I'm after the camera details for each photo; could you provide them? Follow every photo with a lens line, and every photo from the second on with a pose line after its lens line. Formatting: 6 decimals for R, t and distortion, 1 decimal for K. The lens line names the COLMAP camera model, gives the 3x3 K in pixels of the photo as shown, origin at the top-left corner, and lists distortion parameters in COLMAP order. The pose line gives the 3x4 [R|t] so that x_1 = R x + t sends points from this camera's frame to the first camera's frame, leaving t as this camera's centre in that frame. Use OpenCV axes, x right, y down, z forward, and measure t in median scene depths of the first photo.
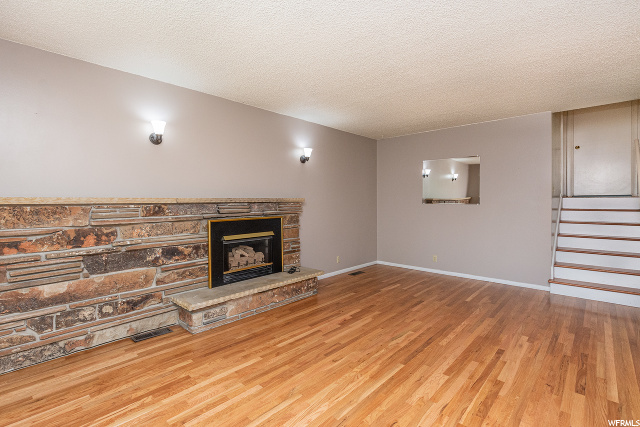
lens RADIAL K [[296.9, 0, 314.4], [0, 296.9, 203.5], [0, 0, 1]] dist [0.010066, 0.000029]
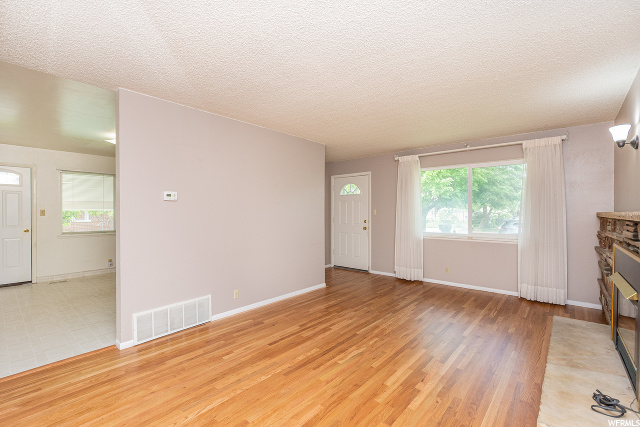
lens RADIAL K [[296.9, 0, 321.3], [0, 296.9, 211.2], [0, 0, 1]] dist [0.010066, 0.000029]
pose [[-0.997967, -0.000660, -0.063731, 0.419125], [-0.001630, 0.999884, 0.015173, -0.037234], [0.063713, 0.015246, -0.997852, 1.803637]]
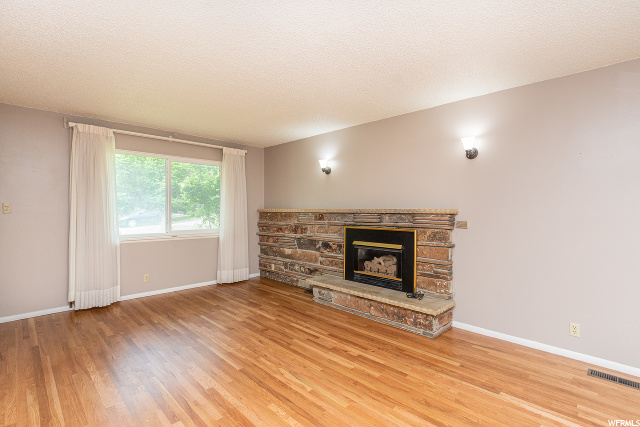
lens RADIAL K [[300.1, 0, 320.4], [0, 300.1, 209.3], [0, 0, 1]] dist [-0.002658, -0.000915]
pose [[-0.006974, 0.000148, -0.999976, 1.025208], [-0.016539, 0.999863, 0.000264, -0.017557], [0.999839, 0.016541, -0.006971, 0.977945]]
